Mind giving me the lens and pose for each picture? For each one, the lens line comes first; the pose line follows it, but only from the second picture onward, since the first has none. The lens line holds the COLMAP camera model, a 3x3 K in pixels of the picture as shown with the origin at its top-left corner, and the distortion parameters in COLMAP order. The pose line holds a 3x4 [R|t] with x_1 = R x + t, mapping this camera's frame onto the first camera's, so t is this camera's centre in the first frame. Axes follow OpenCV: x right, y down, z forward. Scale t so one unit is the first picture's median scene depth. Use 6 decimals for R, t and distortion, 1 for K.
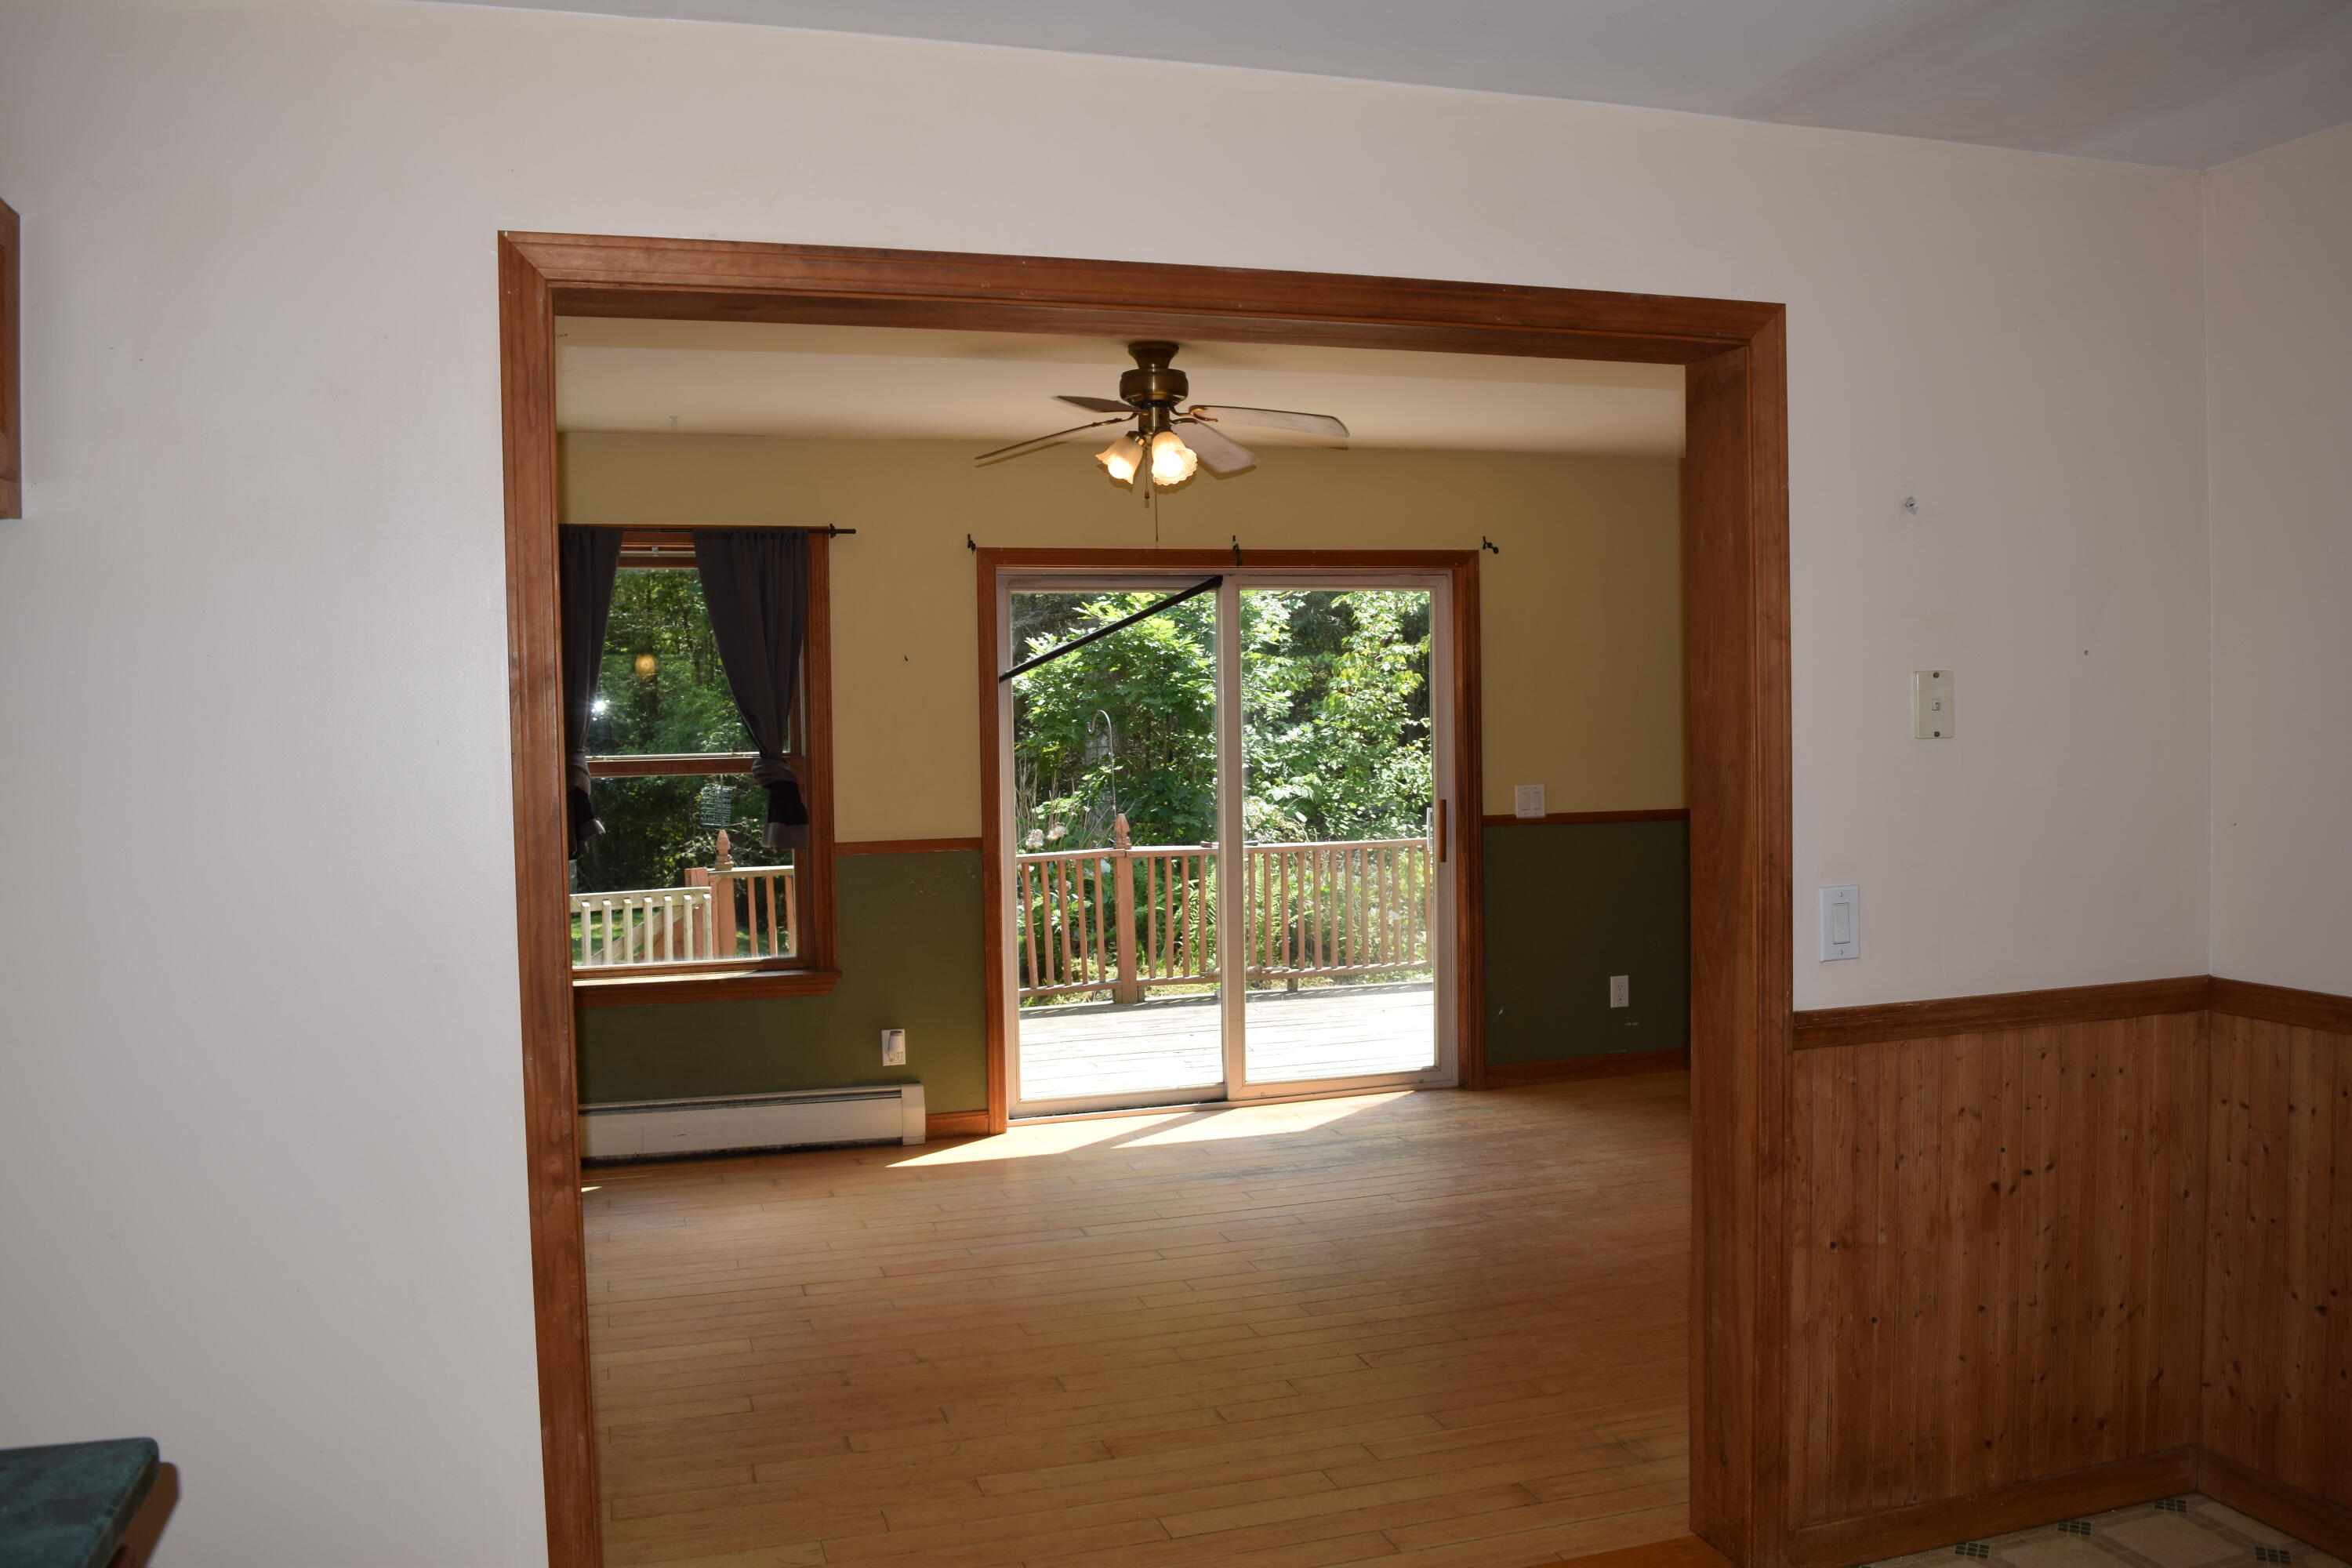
lens RADIAL K [[1846.7, 0, 1182.6], [0, 1846.7, 776.4], [0, 0, 1]] dist [-0.100309, 0.029298]
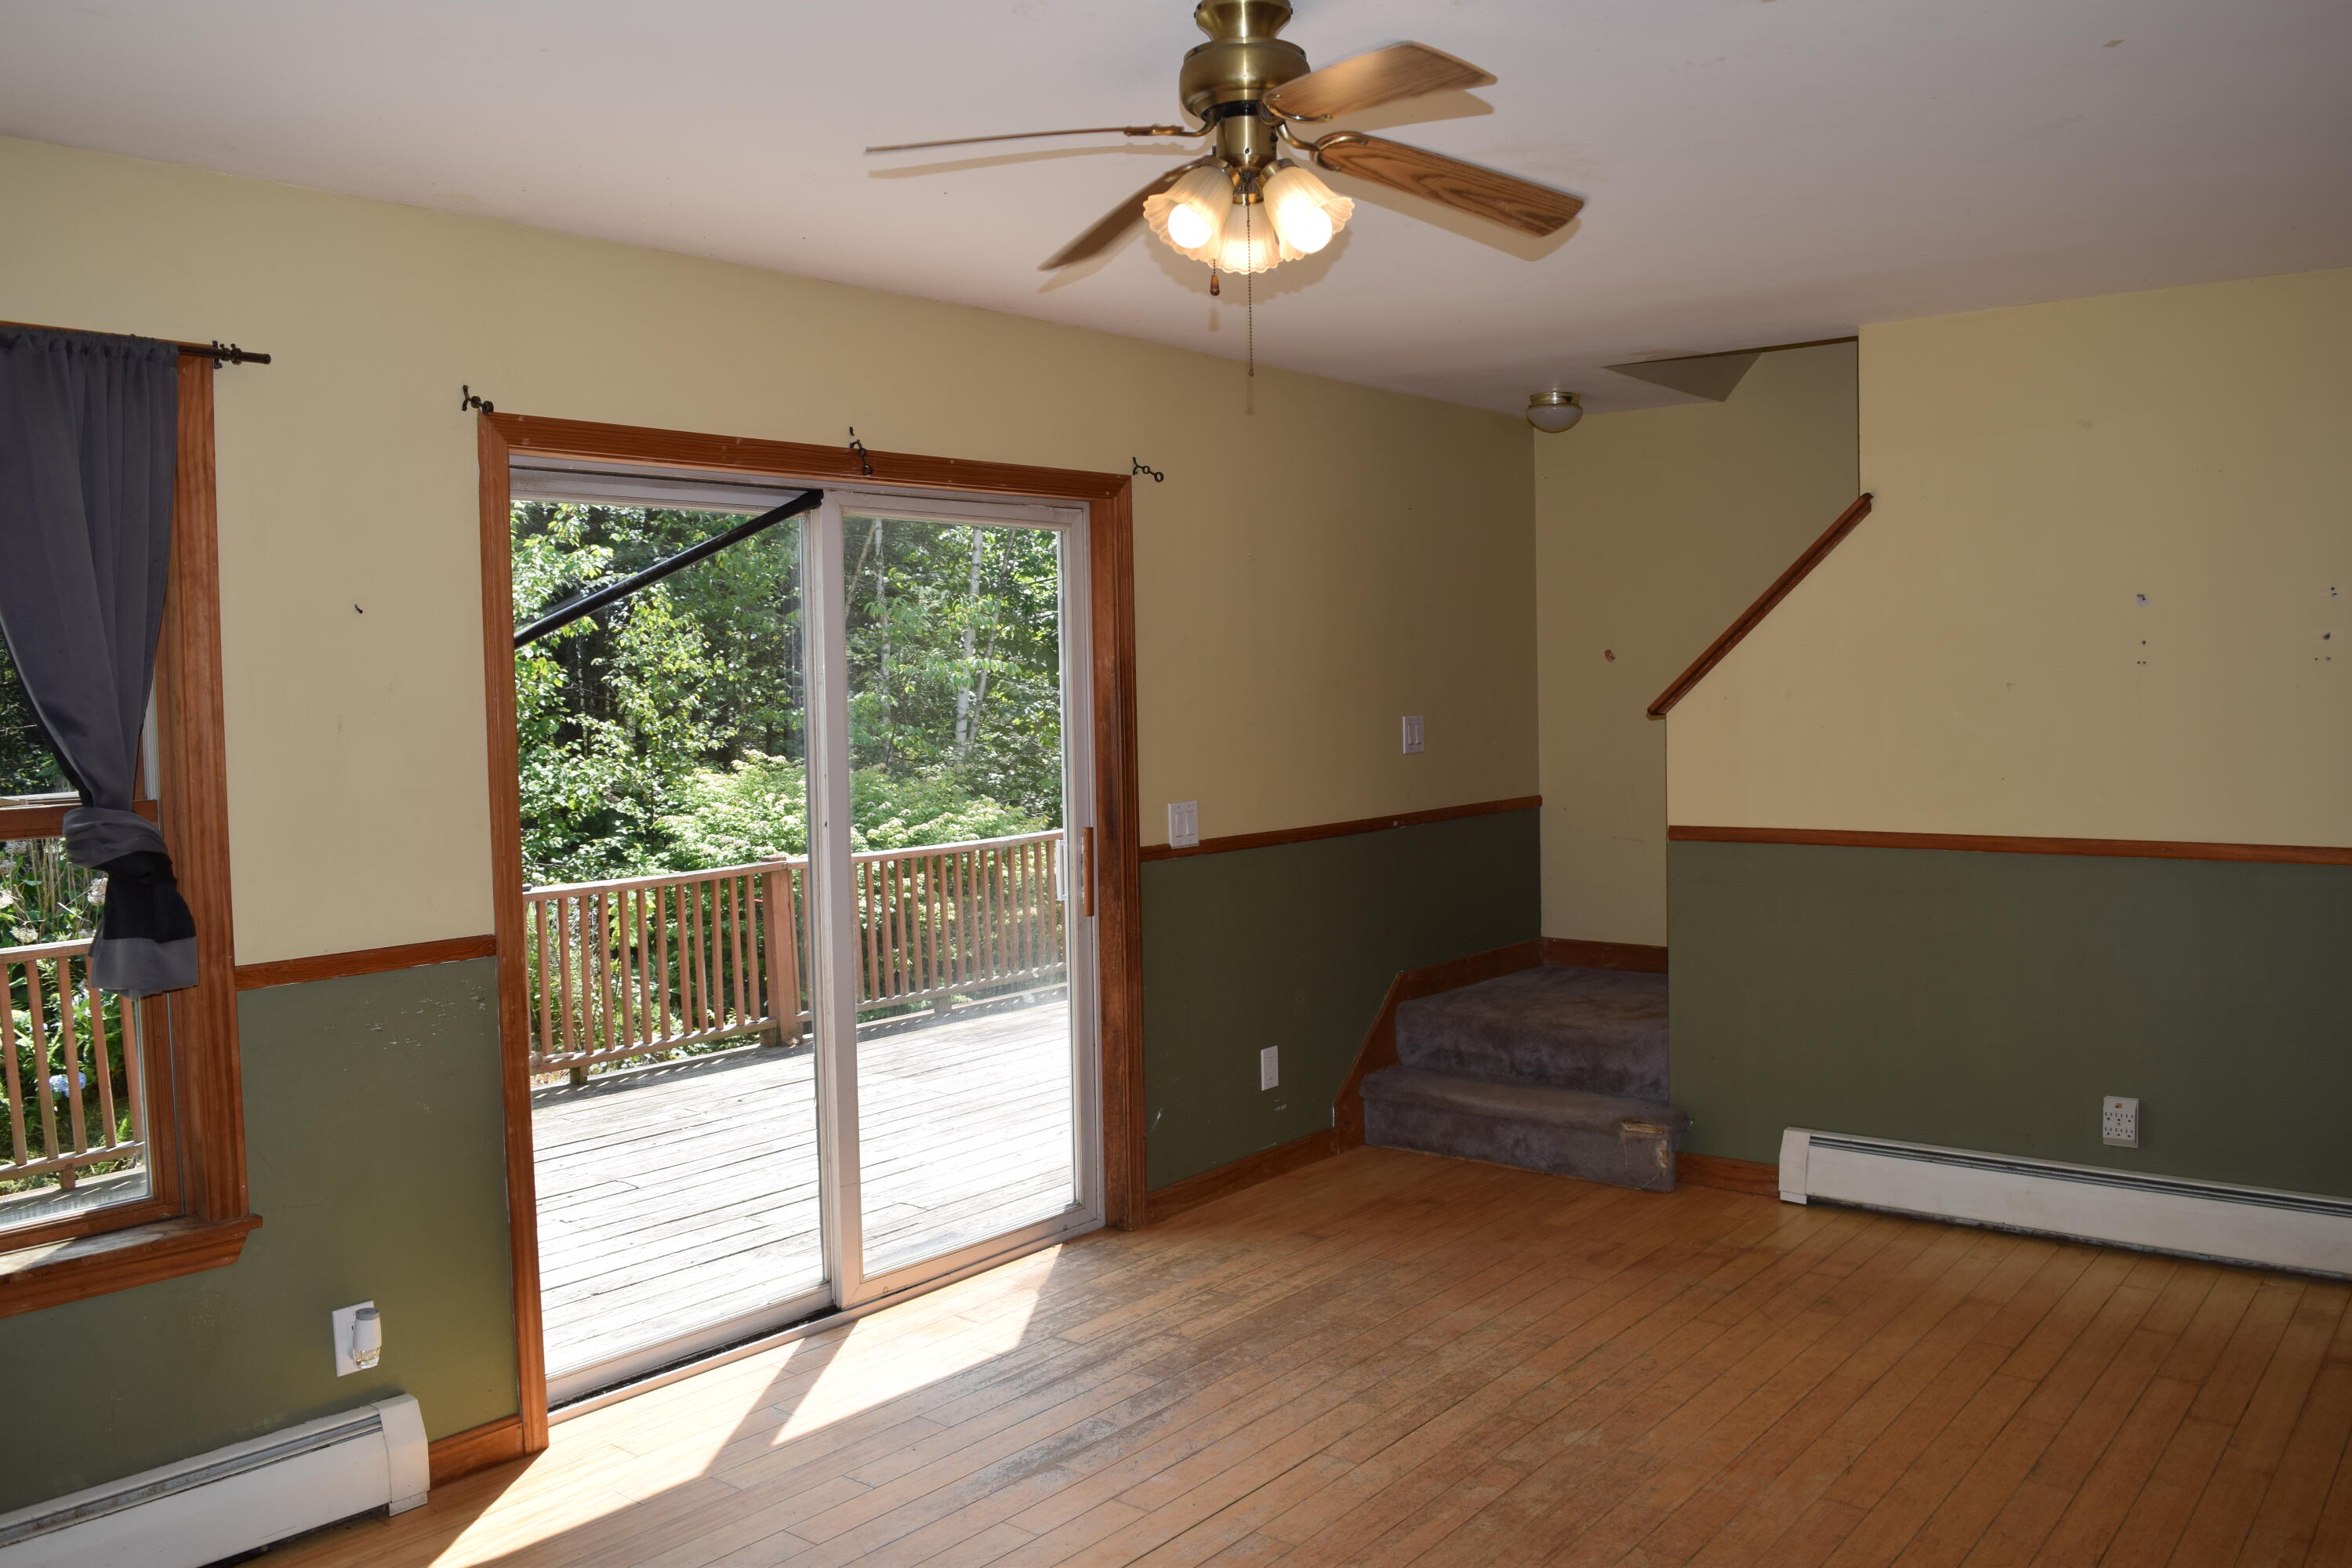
lens RADIAL K [[1846.7, 0, 1182.6], [0, 1846.7, 776.4], [0, 0, 1]] dist [-0.100309, 0.029298]
pose [[0.836186, -0.029120, 0.547672, -0.236457], [0.028289, 0.999550, 0.009955, -0.014229], [-0.547715, 0.007169, 0.836634, 0.430485]]
